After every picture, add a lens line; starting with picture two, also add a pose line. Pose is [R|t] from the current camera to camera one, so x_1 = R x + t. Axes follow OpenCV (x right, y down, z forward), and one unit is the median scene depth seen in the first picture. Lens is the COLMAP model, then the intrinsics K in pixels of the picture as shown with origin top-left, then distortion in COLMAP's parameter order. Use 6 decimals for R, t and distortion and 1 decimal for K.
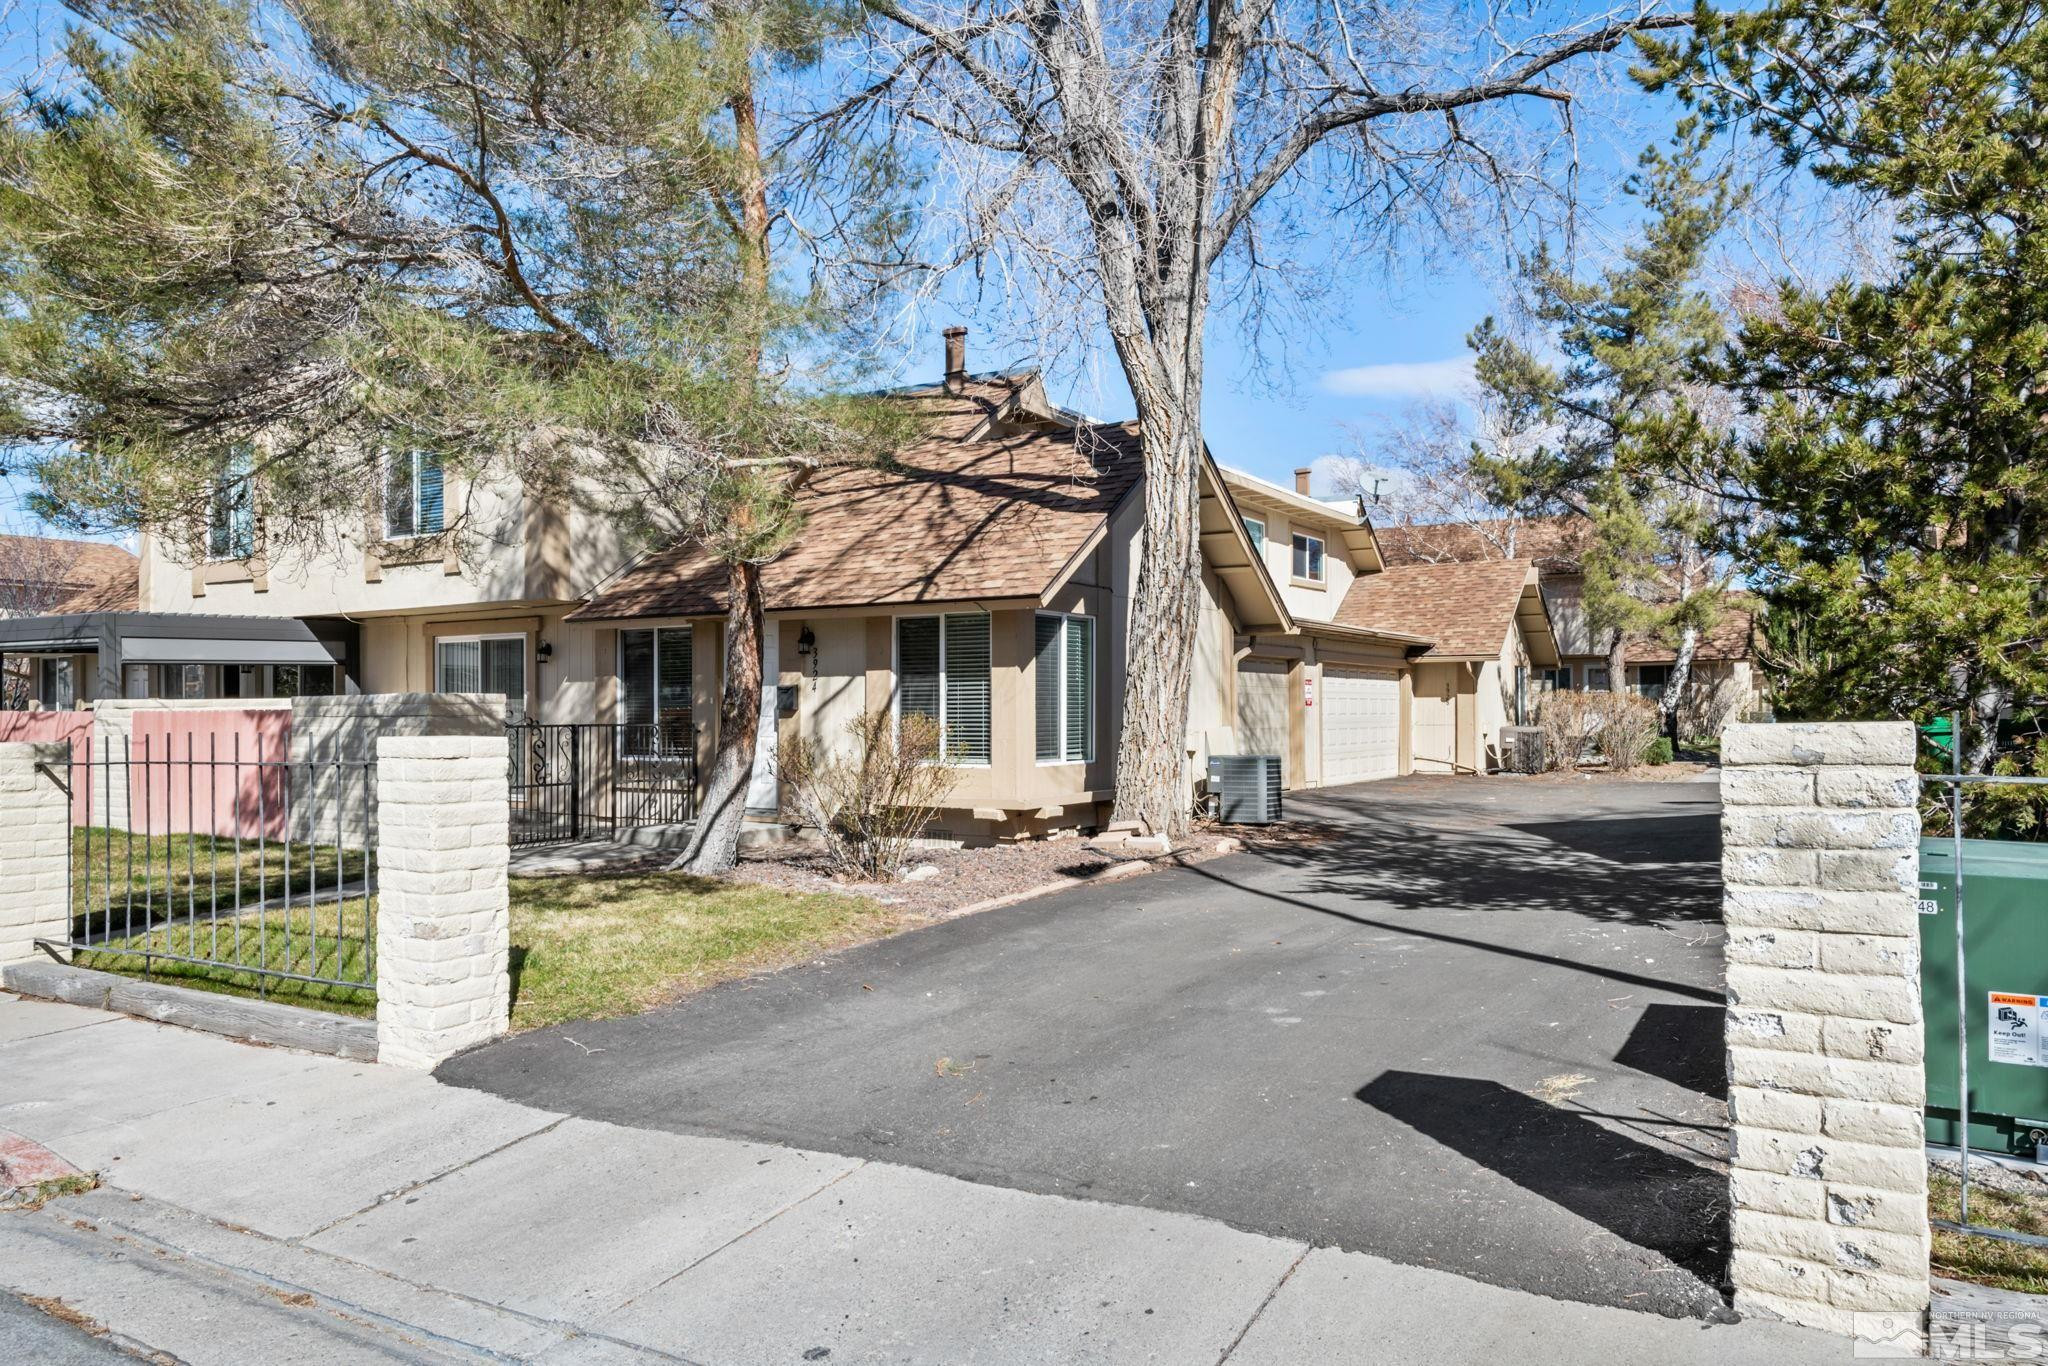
lens RADIAL K [[1319.9, 0, 1019.0], [0, 1319.9, 703.6], [0, 0, 1]] dist [0.019619, -0.000604]
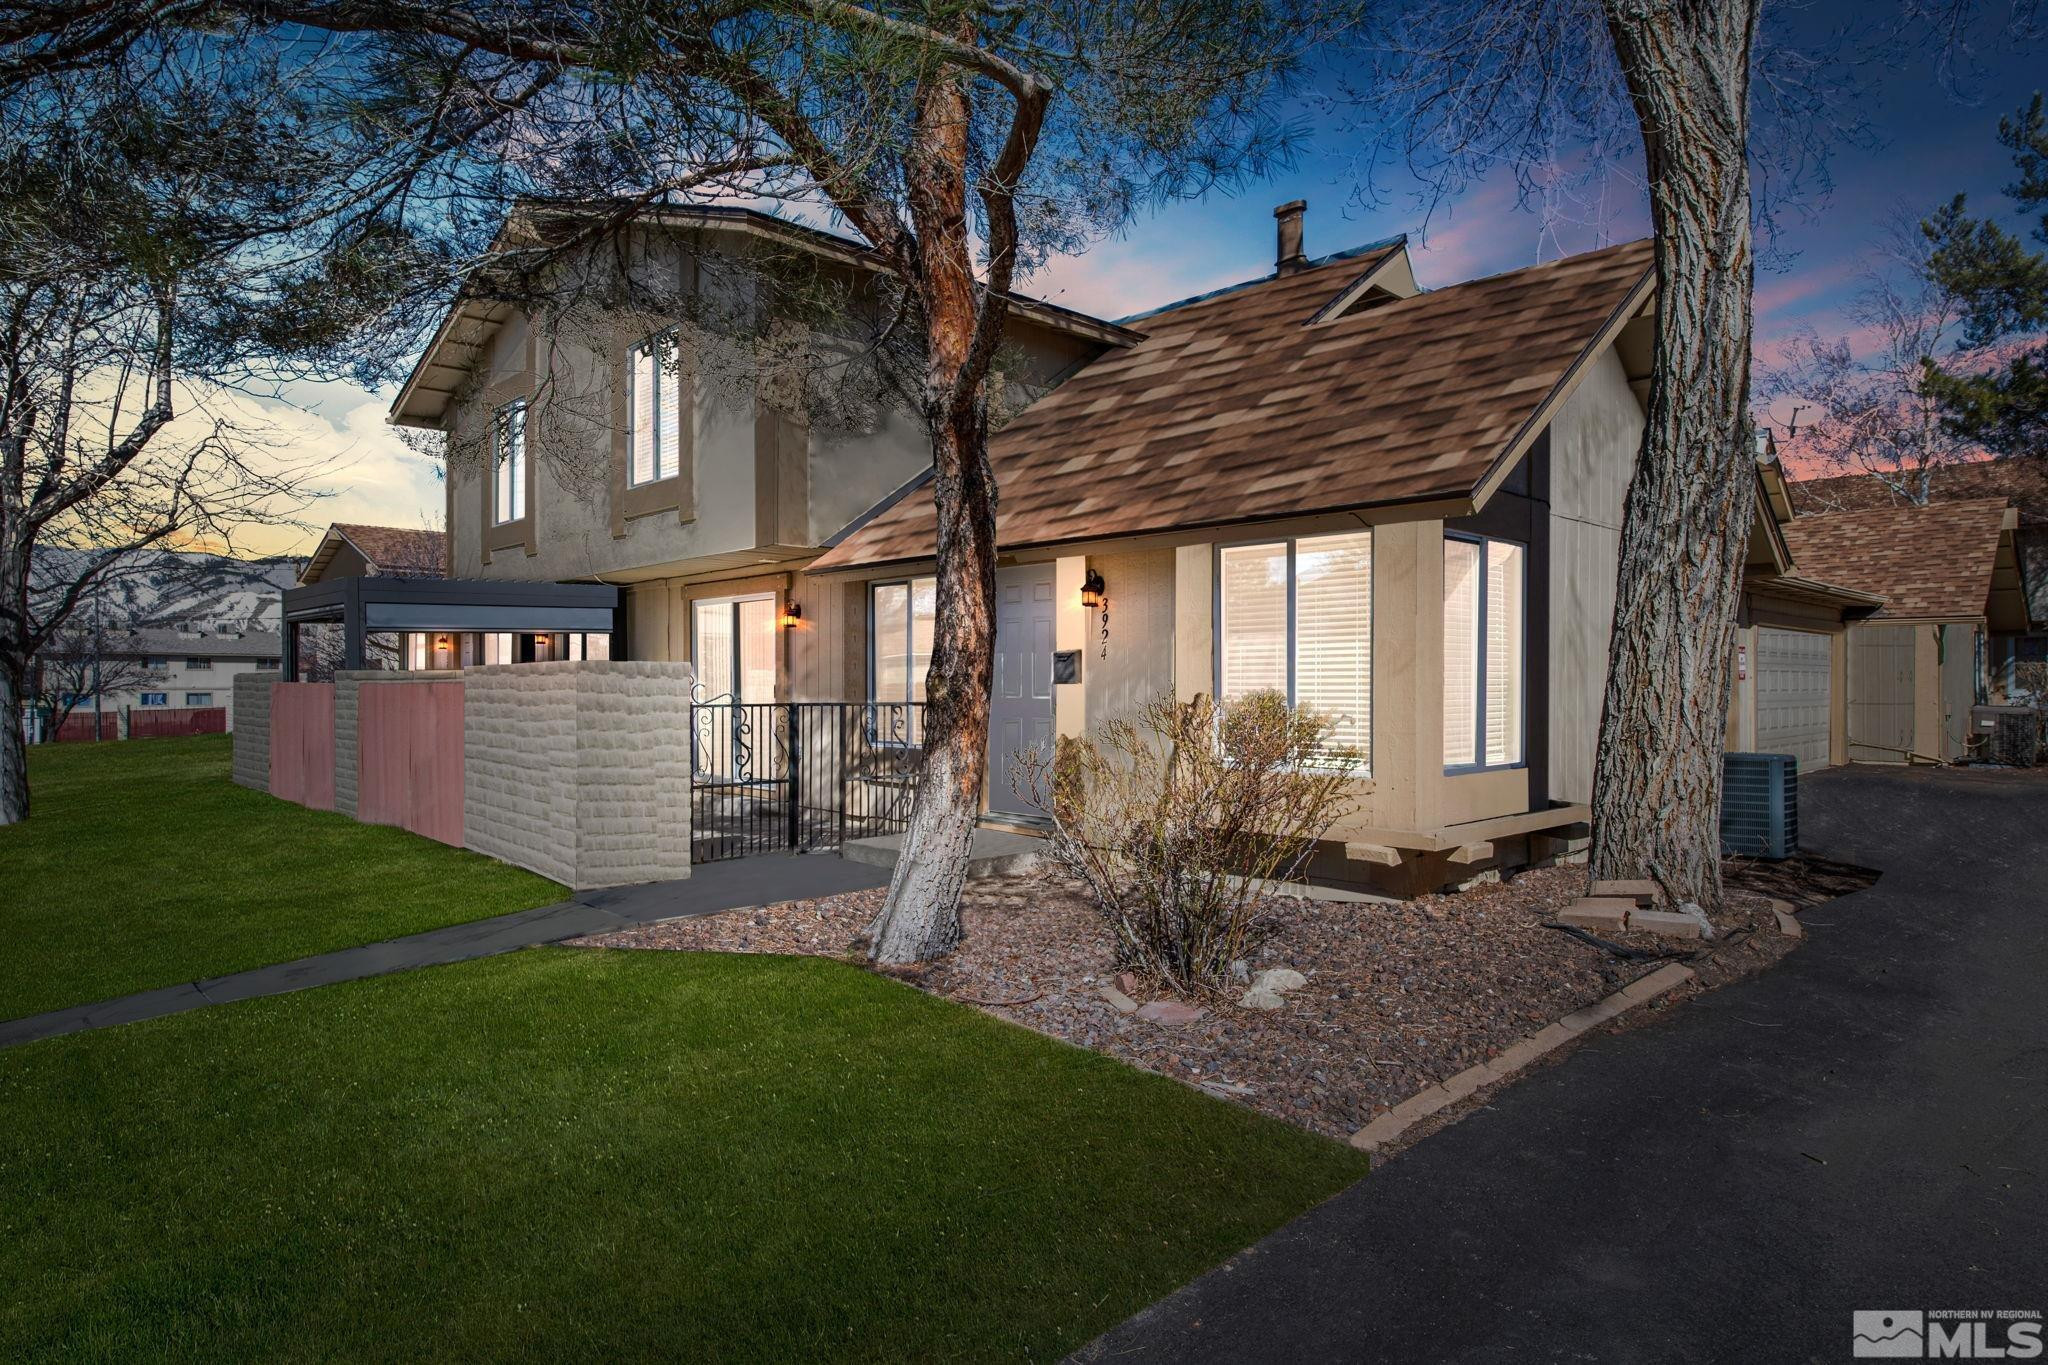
lens RADIAL K [[1117.9, 0, 1039.7], [0, 1117.9, 677.9], [0, 0, 1]] dist [0.027956, -0.019309]
pose [[0.971770, 0.001893, -0.235921, -0.036352], [-0.001655, 0.999998, 0.001208, 0.000262], [0.235923, -0.000784, 0.971771, 0.324508]]
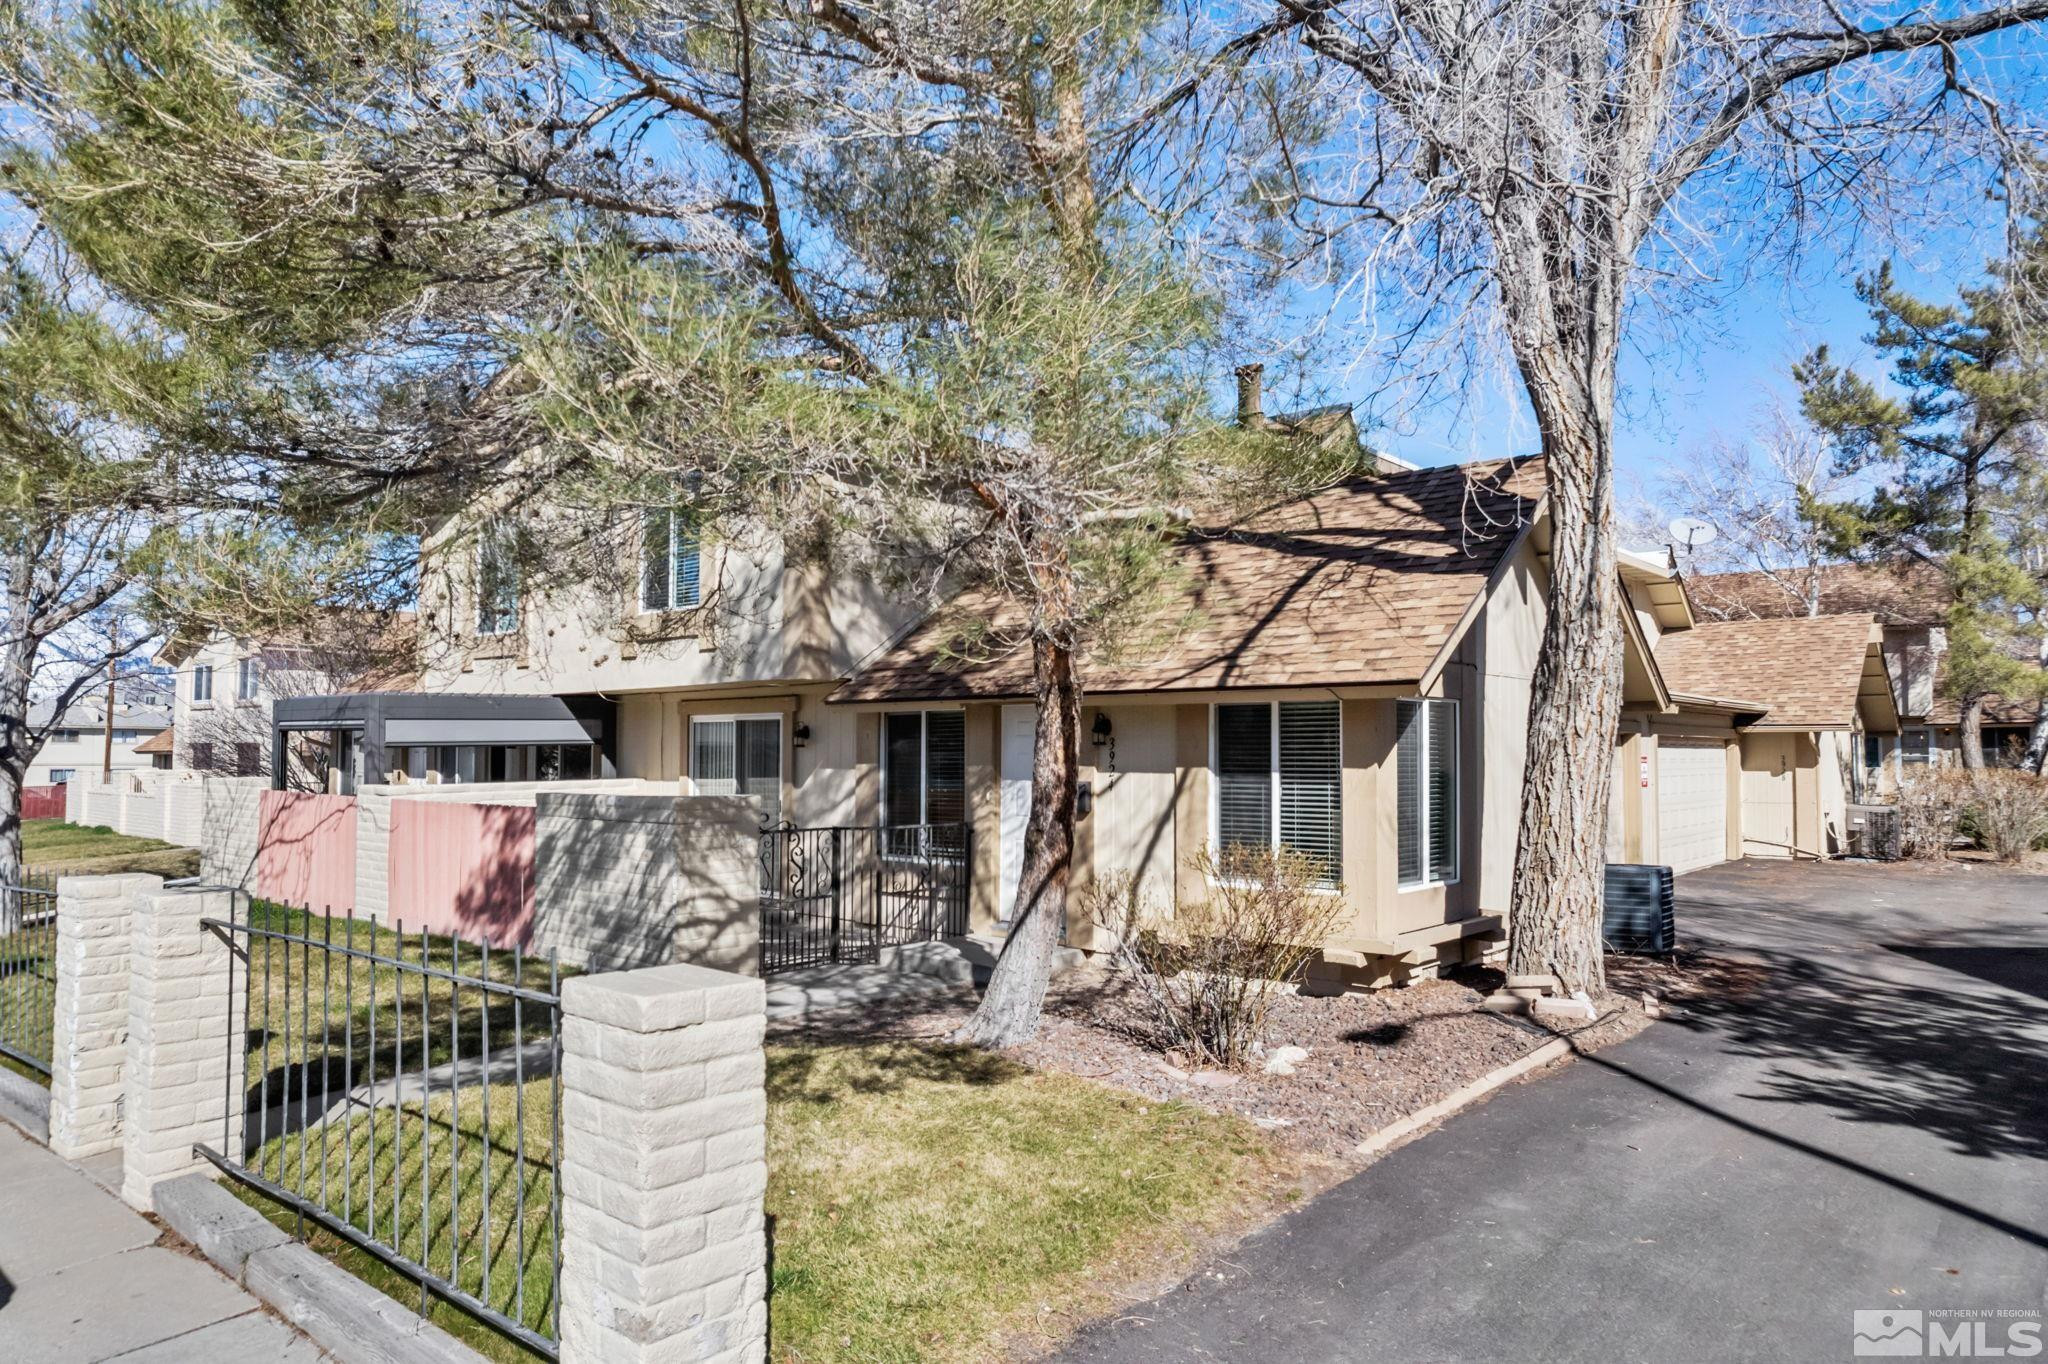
lens RADIAL K [[1251.5, 0, 1034.6], [0, 1251.5, 702.1], [0, 0, 1]] dist [-0.024978, 0.002943]
pose [[0.988171, -0.001162, -0.153350, -0.065616], [-0.004505, 0.999320, -0.036606, -0.029139], [0.153288, 0.036864, 0.987494, 0.167317]]
